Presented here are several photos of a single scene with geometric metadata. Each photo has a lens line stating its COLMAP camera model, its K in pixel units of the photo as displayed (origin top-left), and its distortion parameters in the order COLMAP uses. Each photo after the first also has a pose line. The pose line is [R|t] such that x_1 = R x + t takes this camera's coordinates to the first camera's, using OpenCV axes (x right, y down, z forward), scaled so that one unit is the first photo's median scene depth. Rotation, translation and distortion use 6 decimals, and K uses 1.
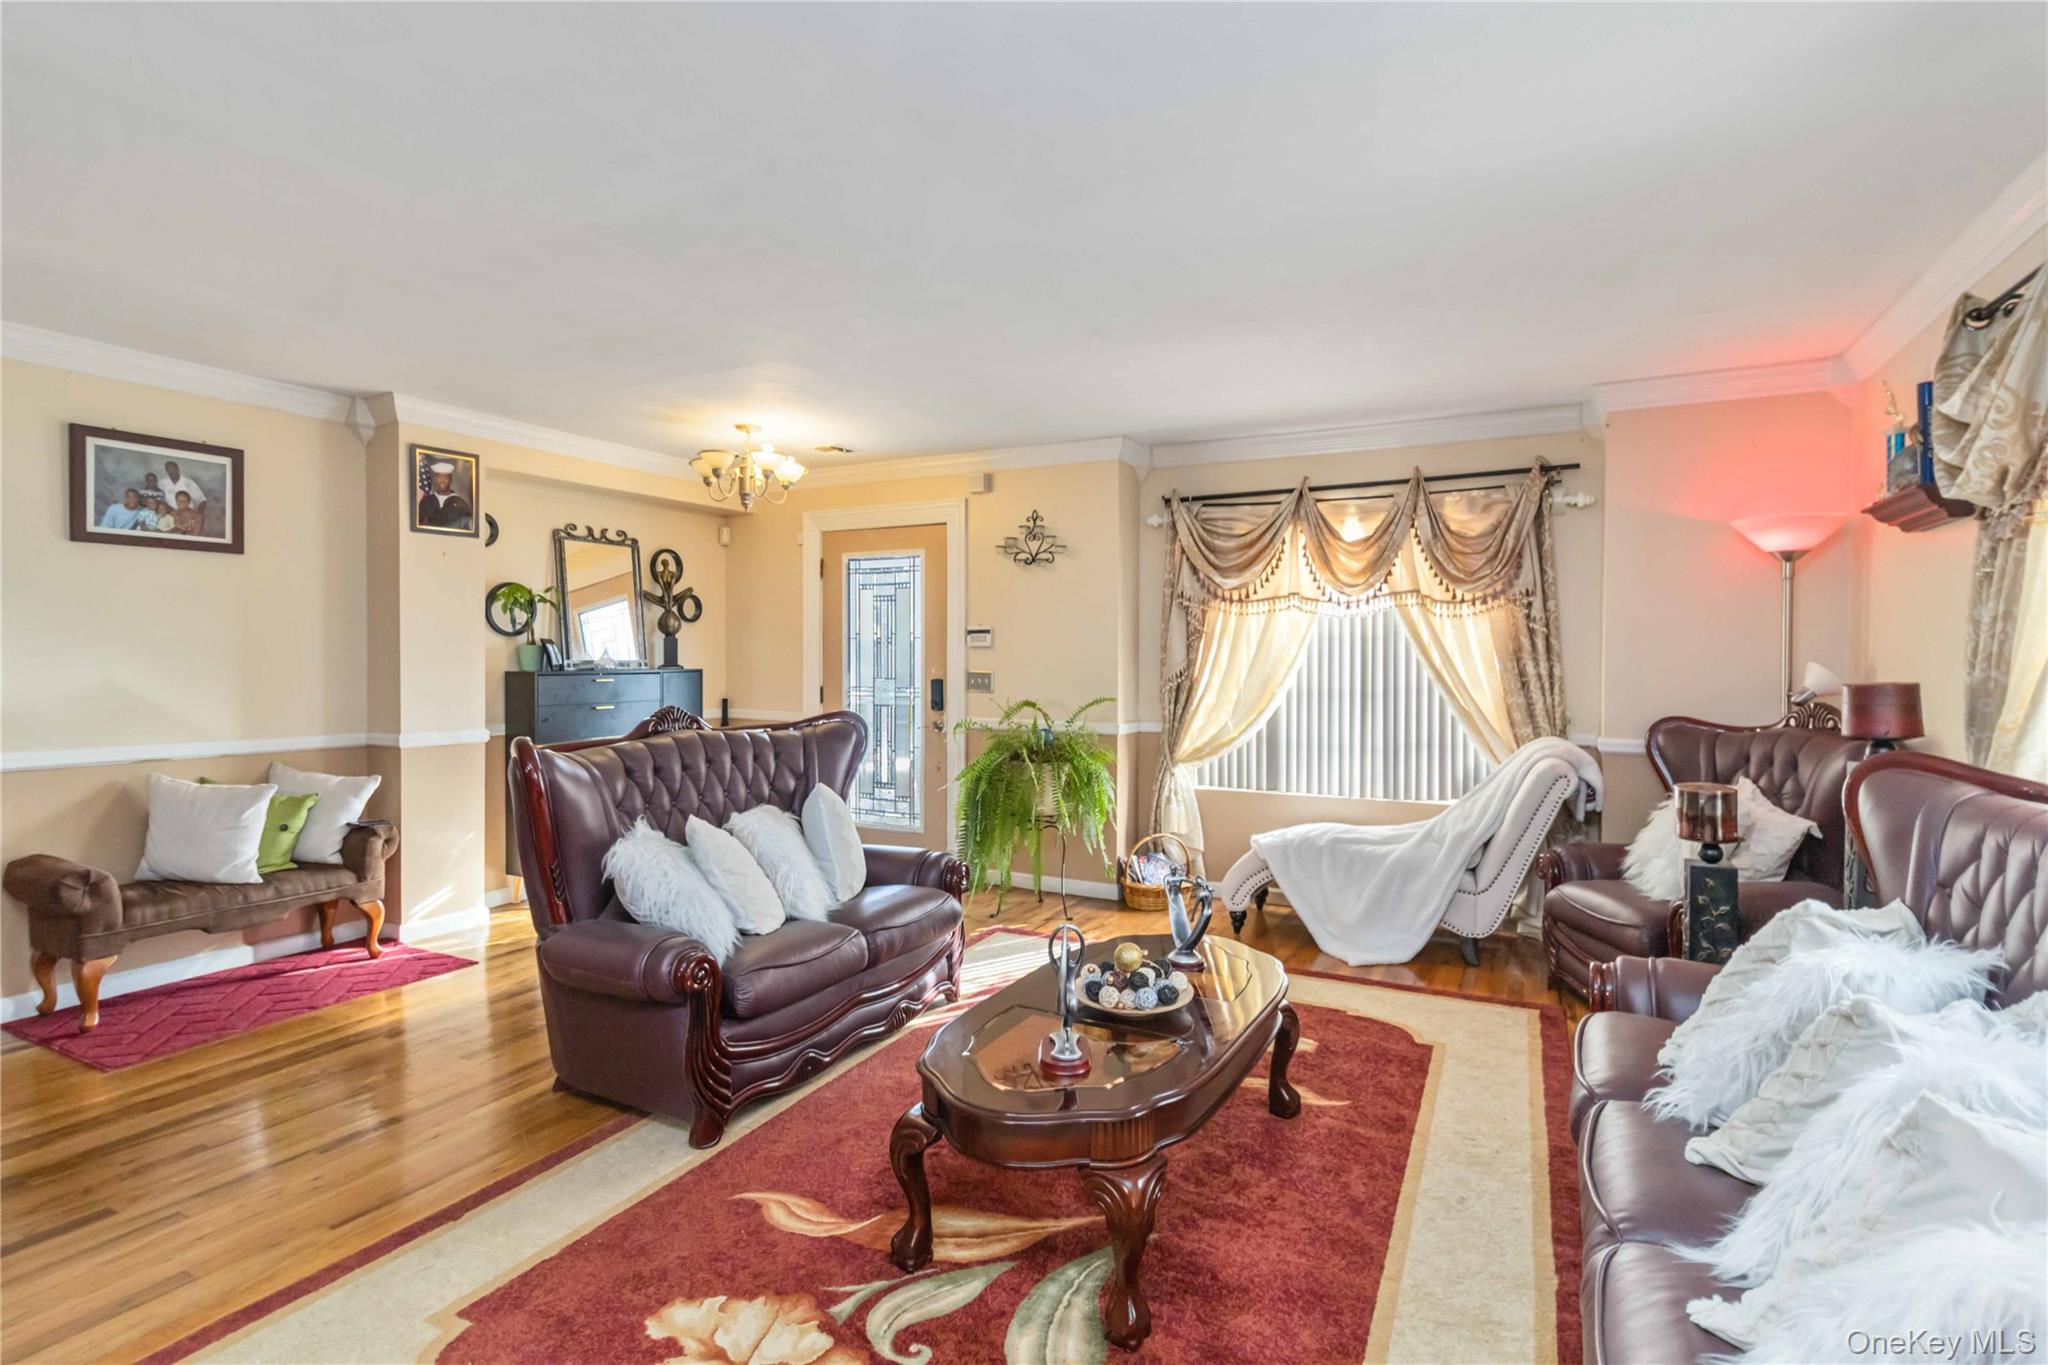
lens RADIAL K [[978.7, 0, 1040.7], [0, 978.7, 667.7], [0, 0, 1]] dist [0.004019, 0.000196]
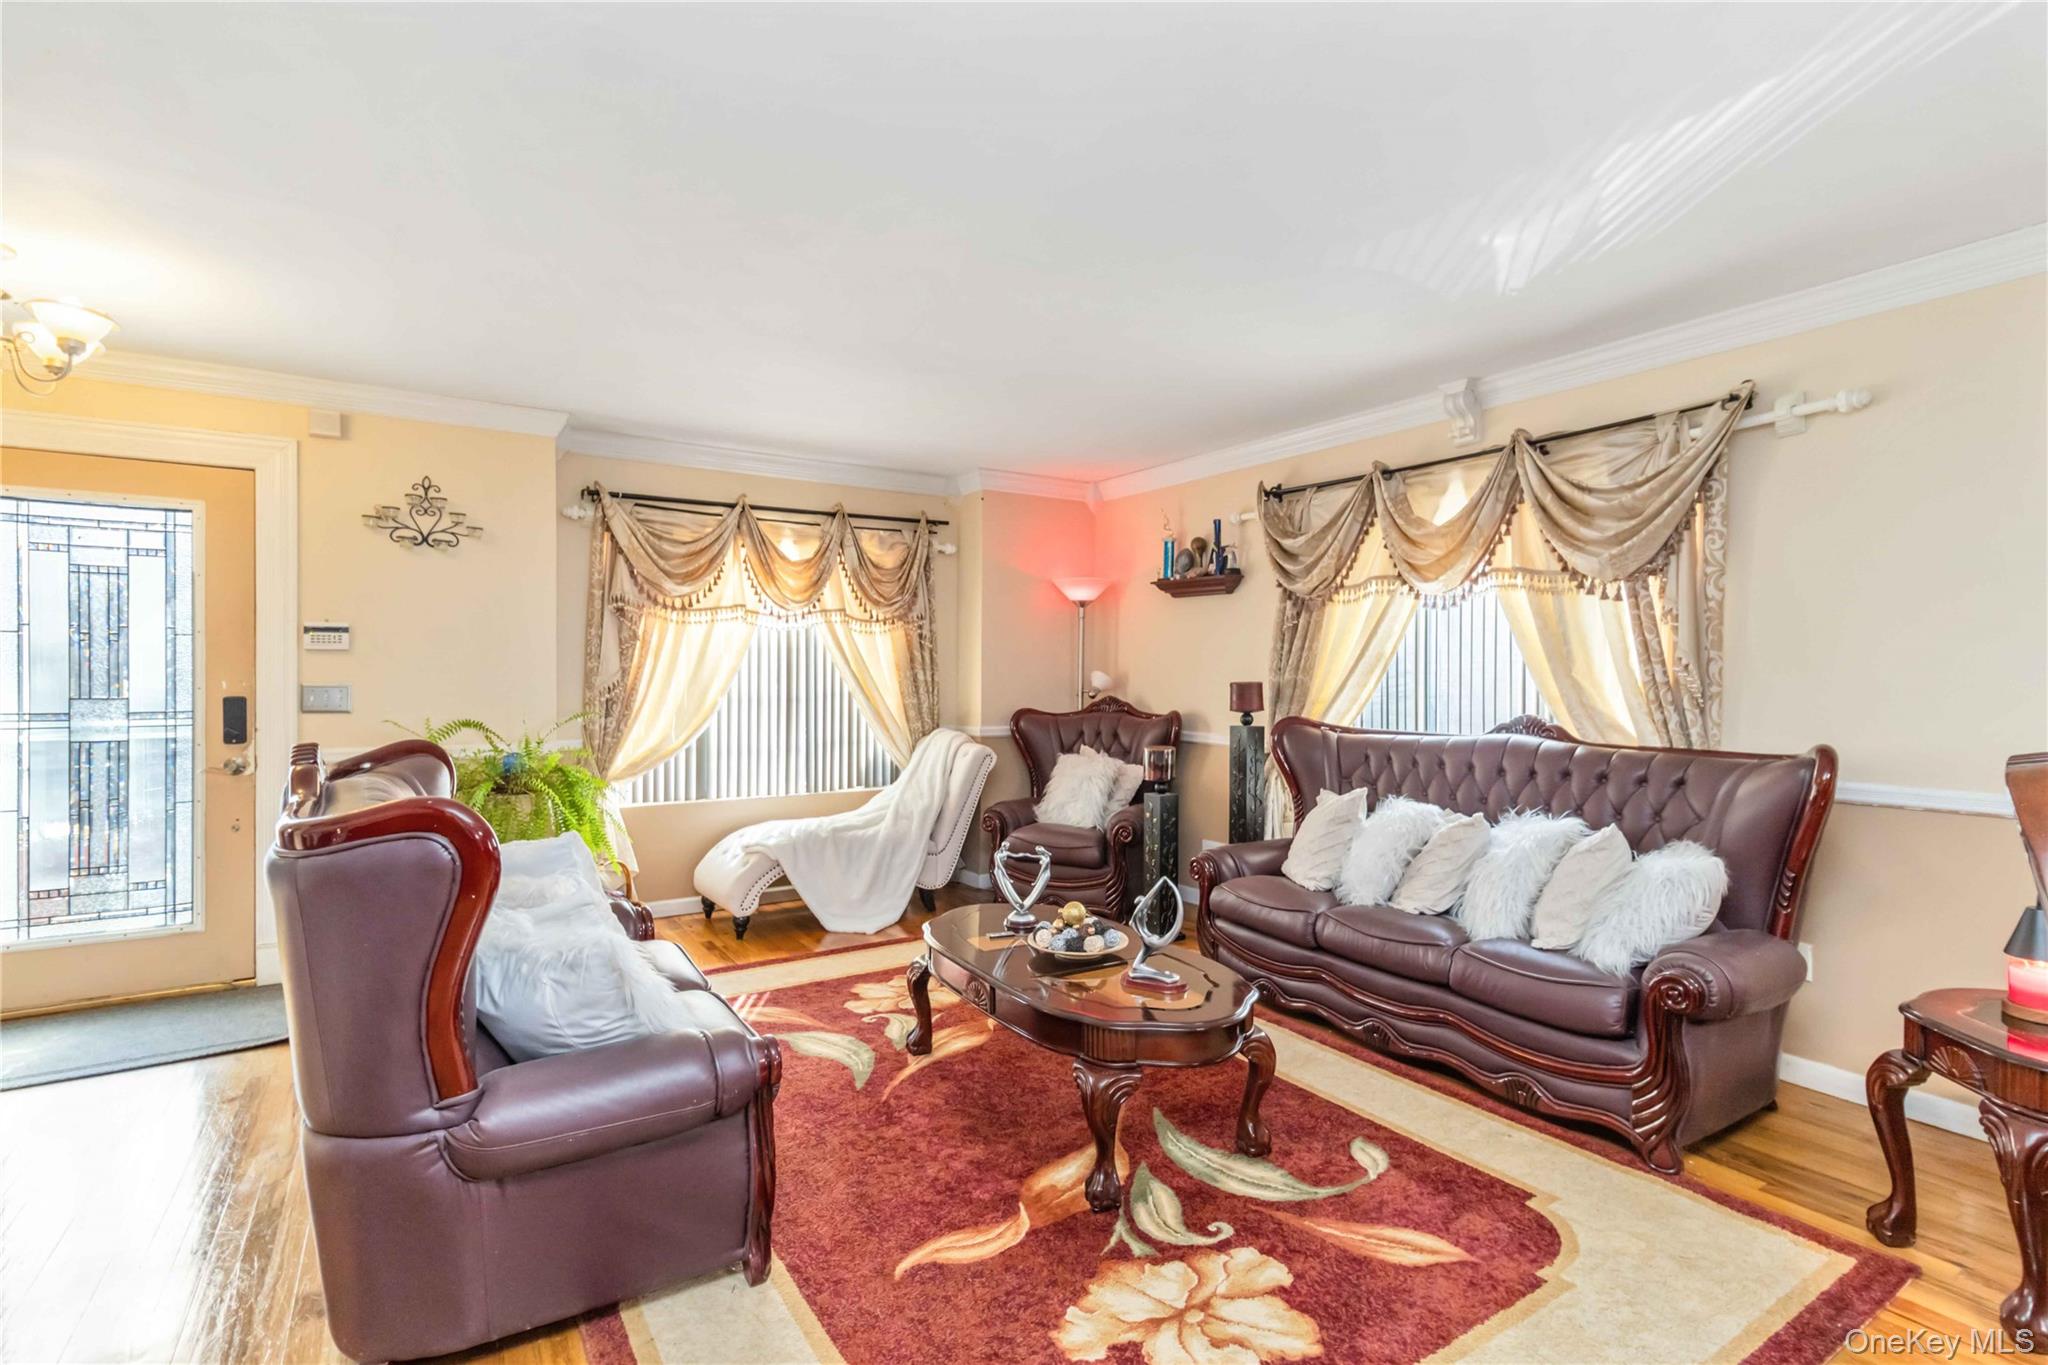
lens RADIAL K [[967.2, 0, 1042.8], [0, 967.2, 678.0], [0, 0, 1]] dist [0.000616, -0.000434]
pose [[0.500464, -0.007504, 0.865725, -0.472822], [0.005126, 0.999971, 0.005704, -0.002903], [-0.865742, 0.001583, 0.500488, 0.210349]]
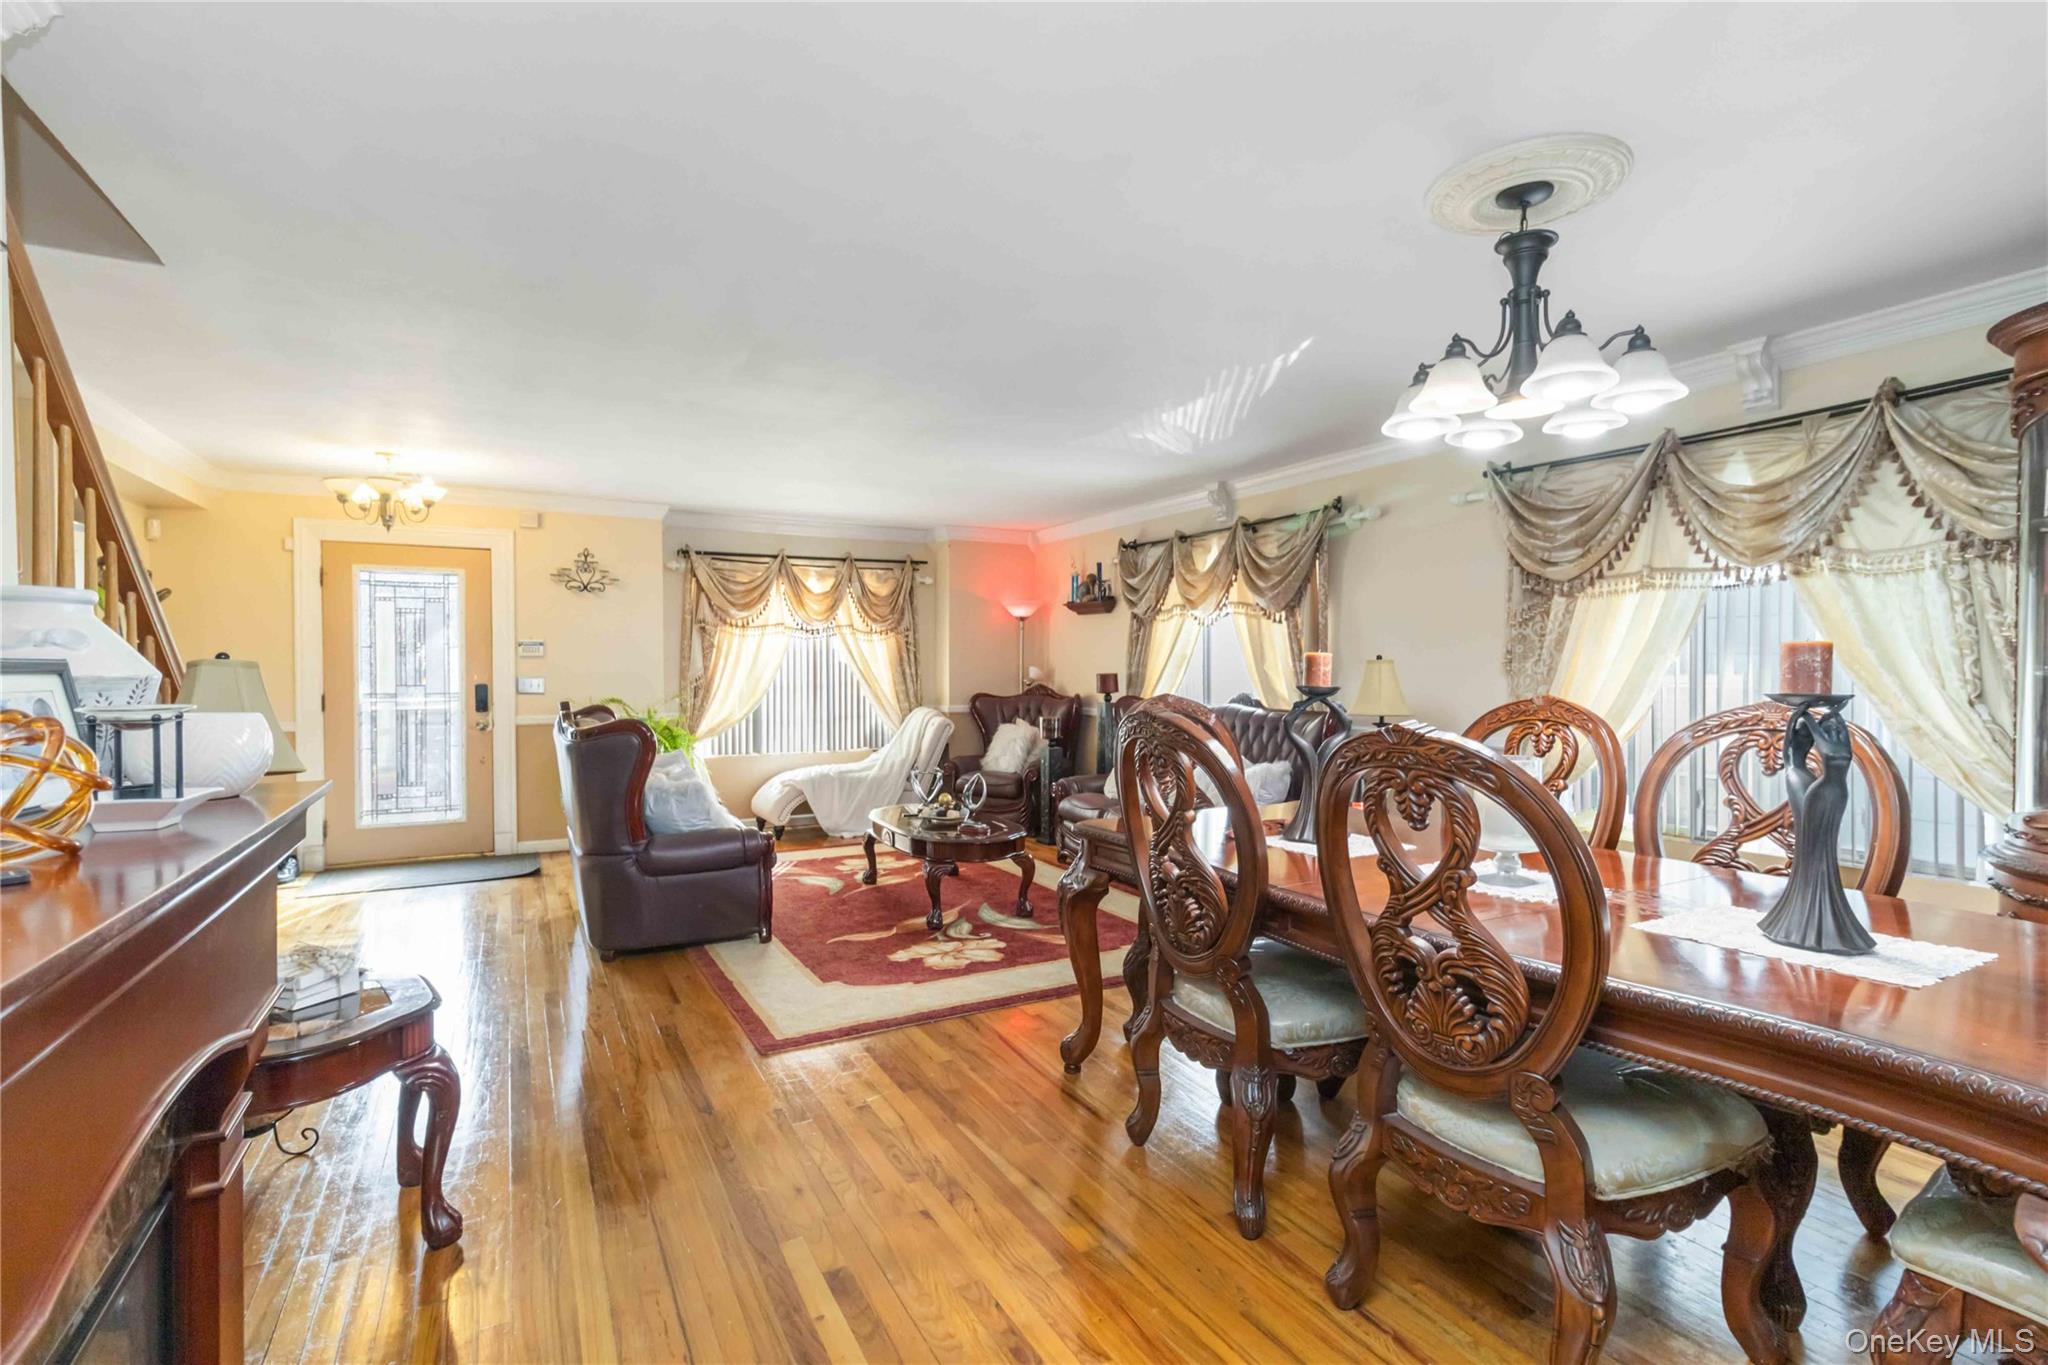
lens RADIAL K [[967.2, 0, 1042.8], [0, 967.2, 678.0], [0, 0, 1]] dist [0.000616, -0.000434]
pose [[0.562569, -0.014246, 0.826628, -0.781467], [0.010036, 0.999896, 0.010401, -0.001437], [-0.826690, 0.002445, 0.562653, -0.207098]]
